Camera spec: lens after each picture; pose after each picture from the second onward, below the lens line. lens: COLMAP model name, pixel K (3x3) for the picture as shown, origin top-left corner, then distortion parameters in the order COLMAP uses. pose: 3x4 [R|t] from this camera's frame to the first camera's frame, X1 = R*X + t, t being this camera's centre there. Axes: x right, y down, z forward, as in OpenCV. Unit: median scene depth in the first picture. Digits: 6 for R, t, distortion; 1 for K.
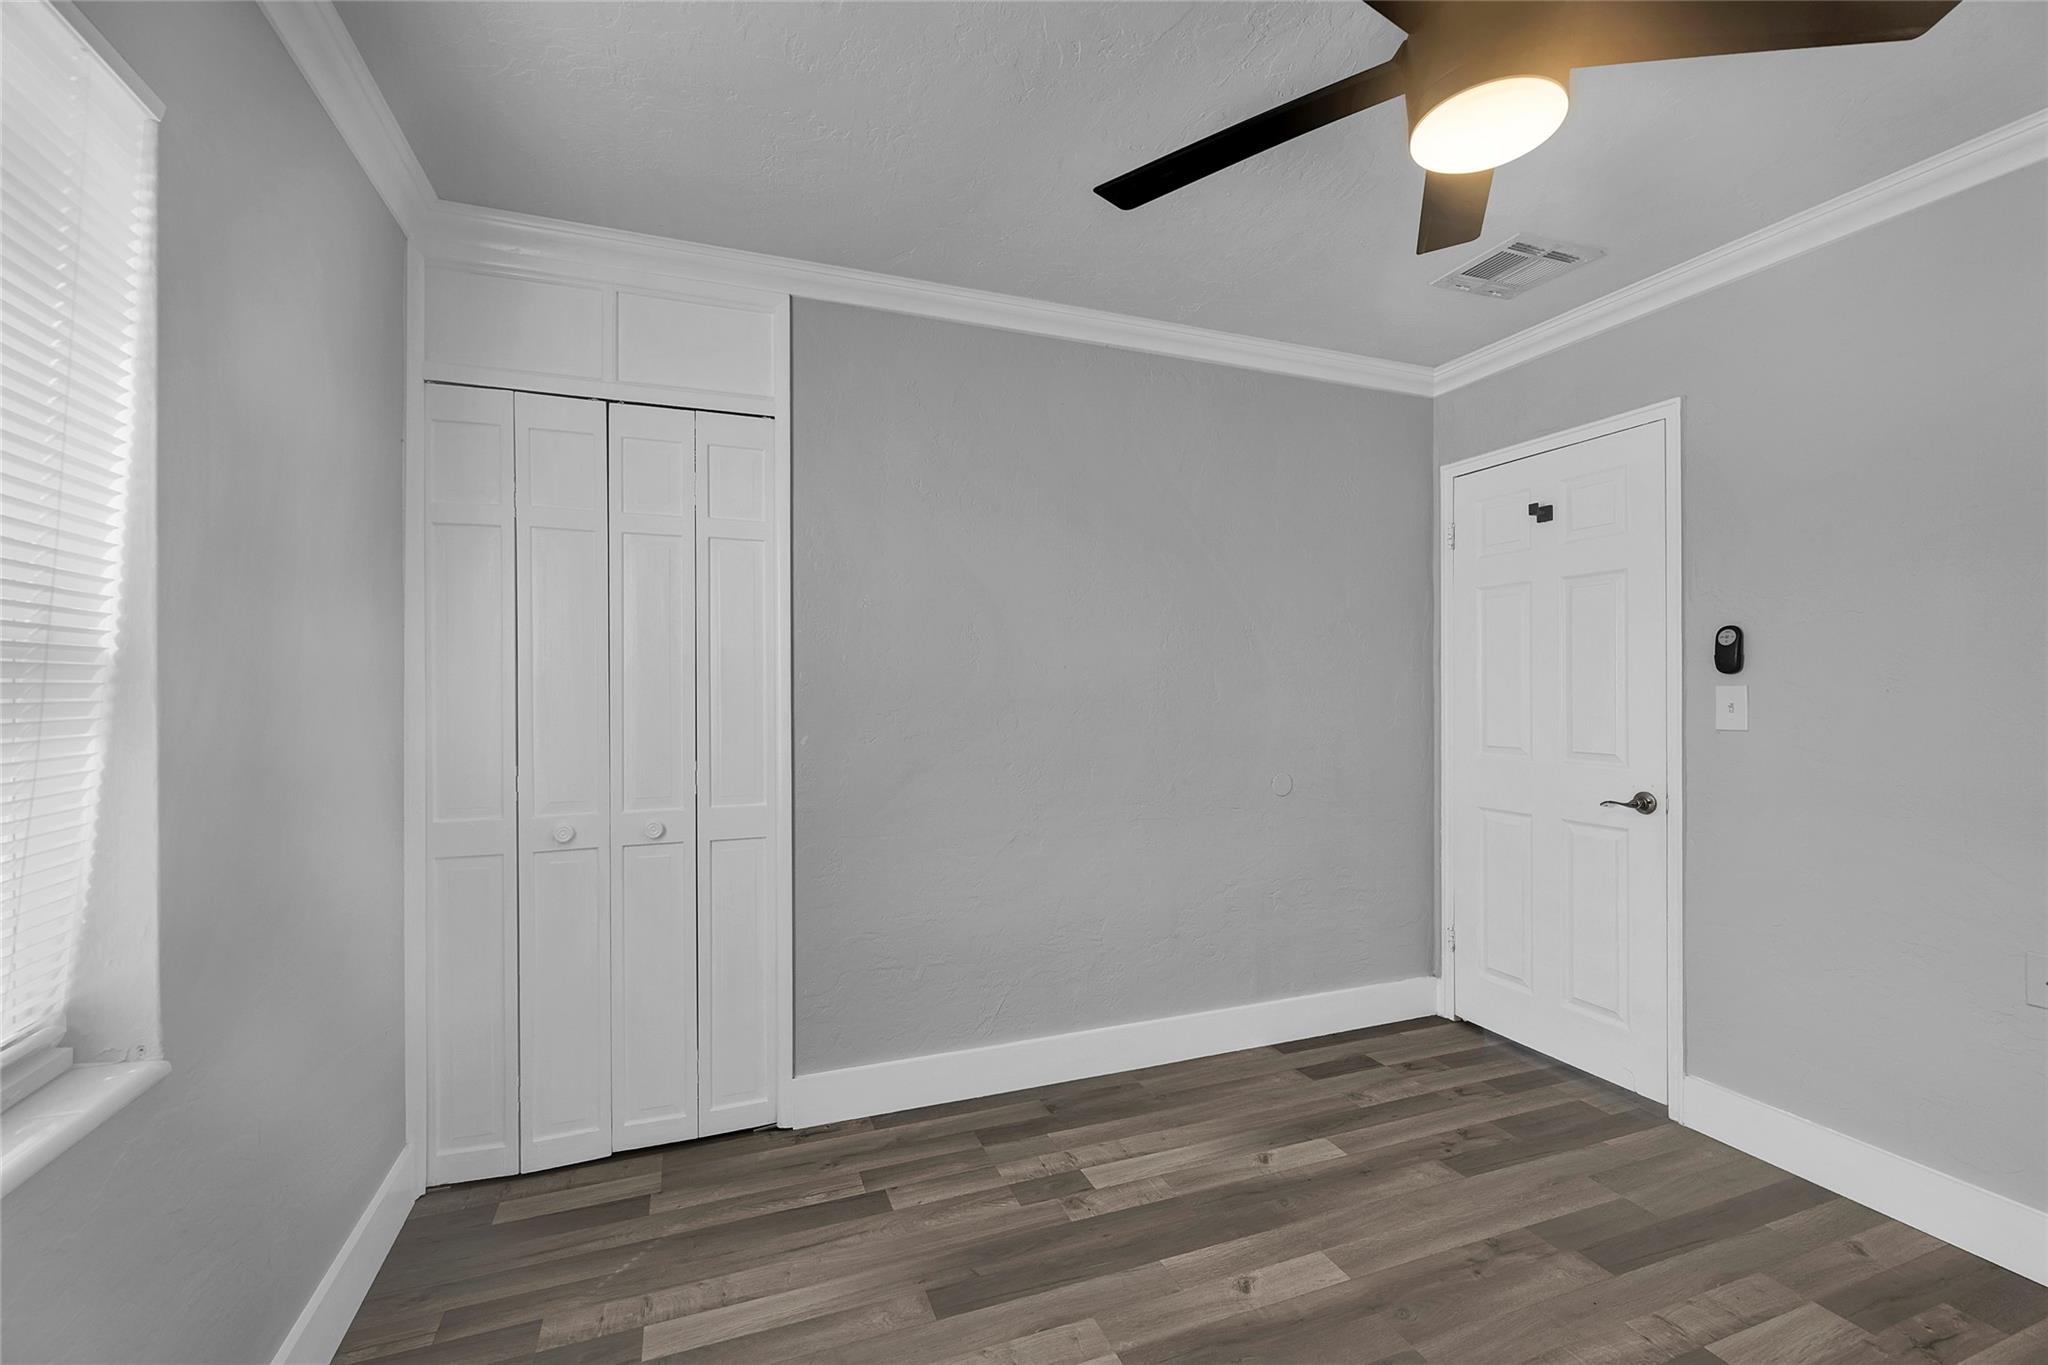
lens RADIAL K [[857.8, 0, 1024.0], [0, 857.8, 682.5], [0, 0, 1]] dist [0.000007, -0.000075]
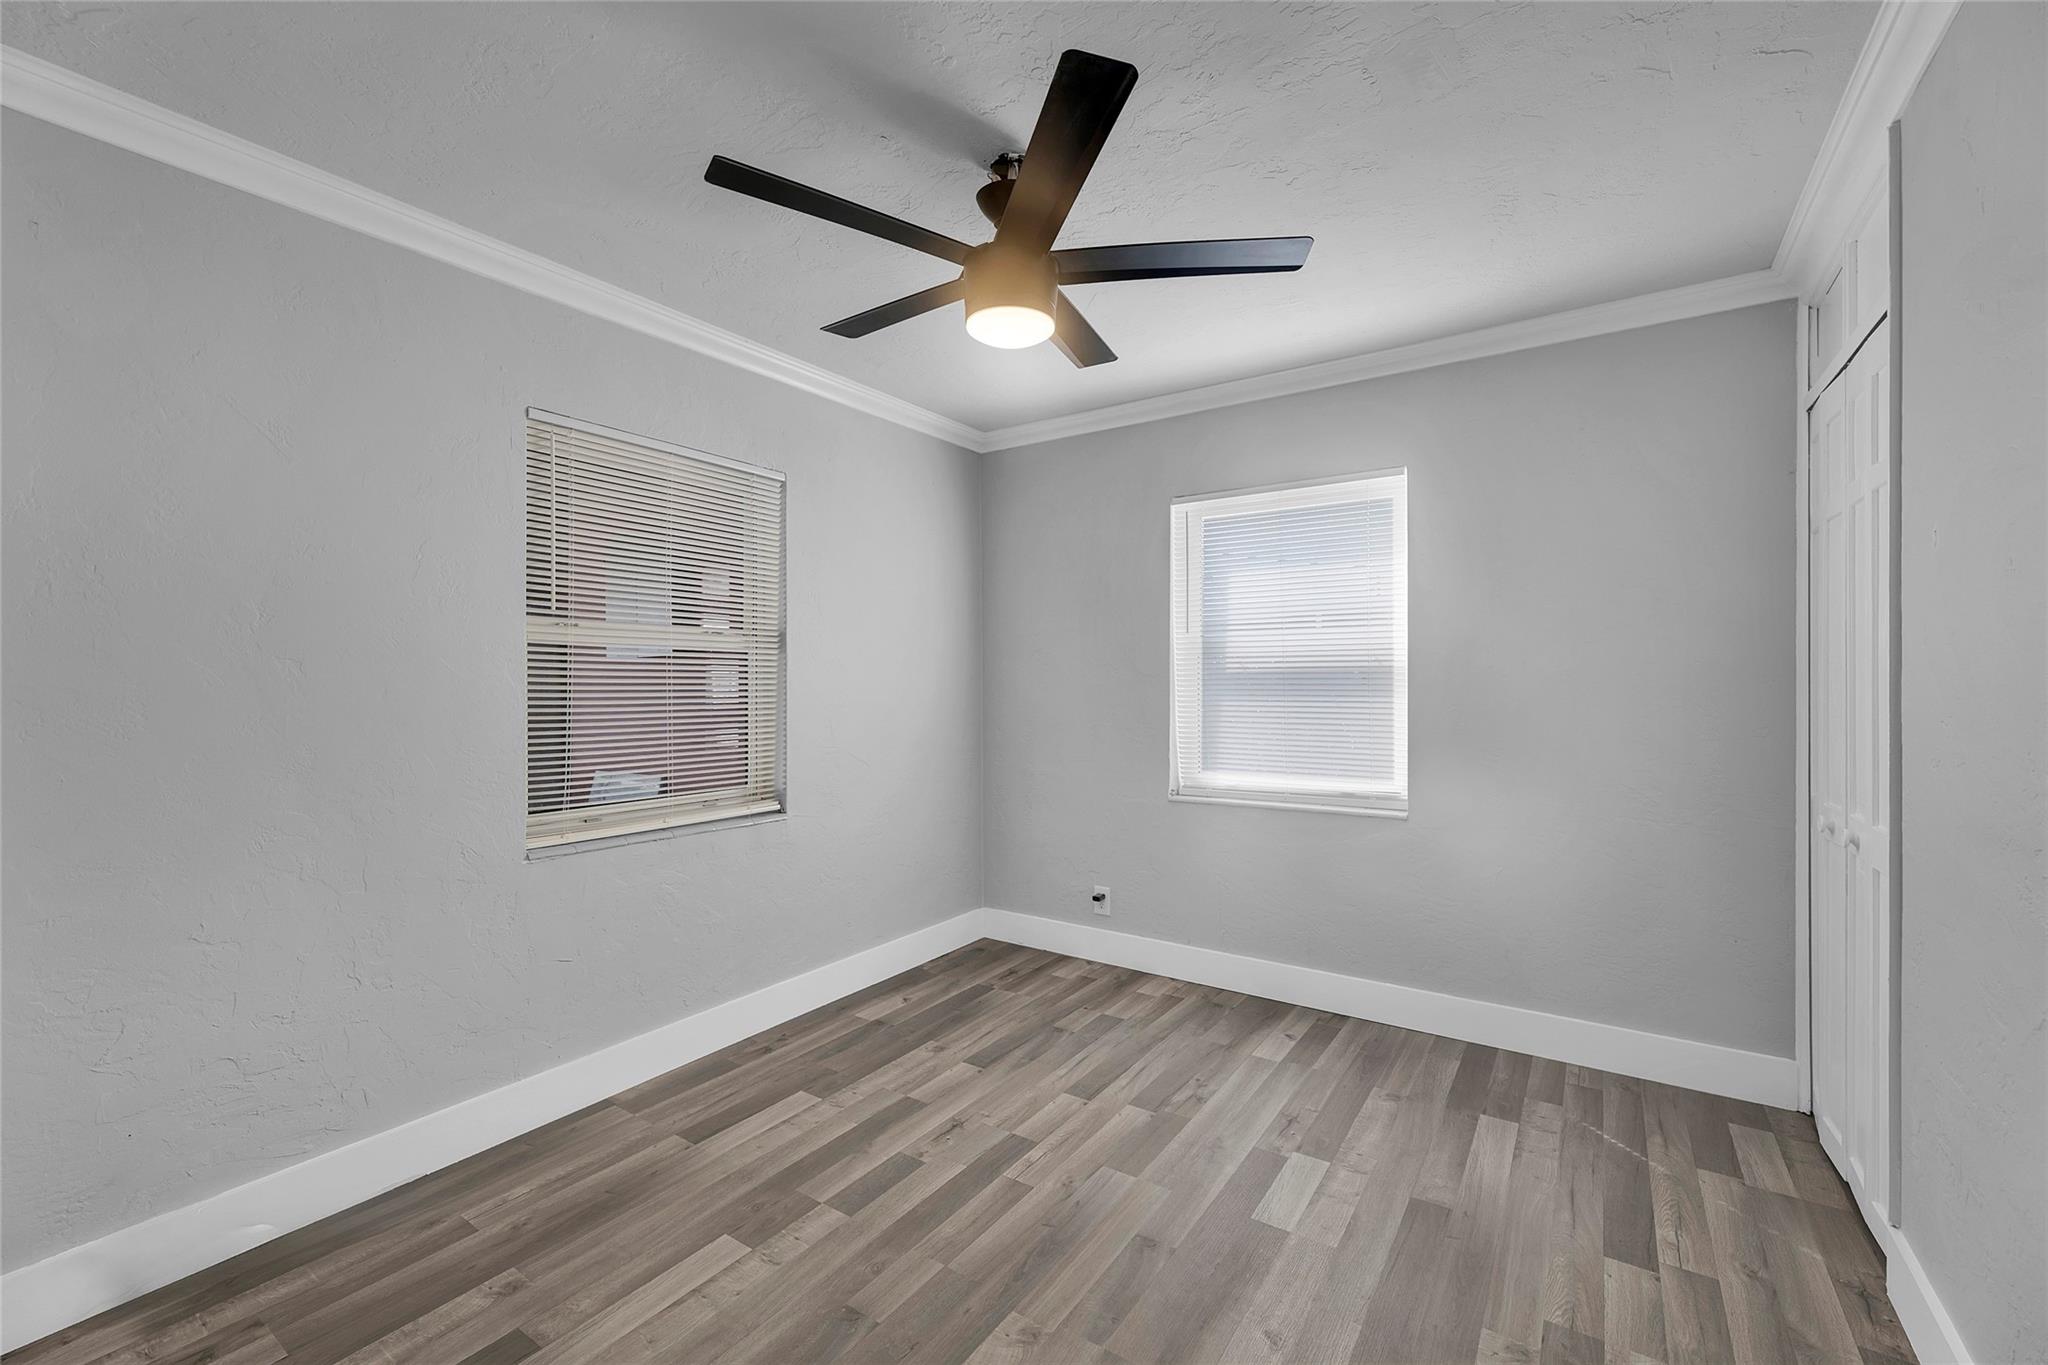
lens RADIAL K [[857.8, 0, 1024.0], [0, 857.8, 682.5], [0, 0, 1]] dist [0.000007, -0.000075]
pose [[-0.814093, 0.001558, -0.580732, 0.904842], [0.004666, 0.999982, -0.003859, 0.014433], [0.580716, -0.005851, -0.814085, 1.446399]]
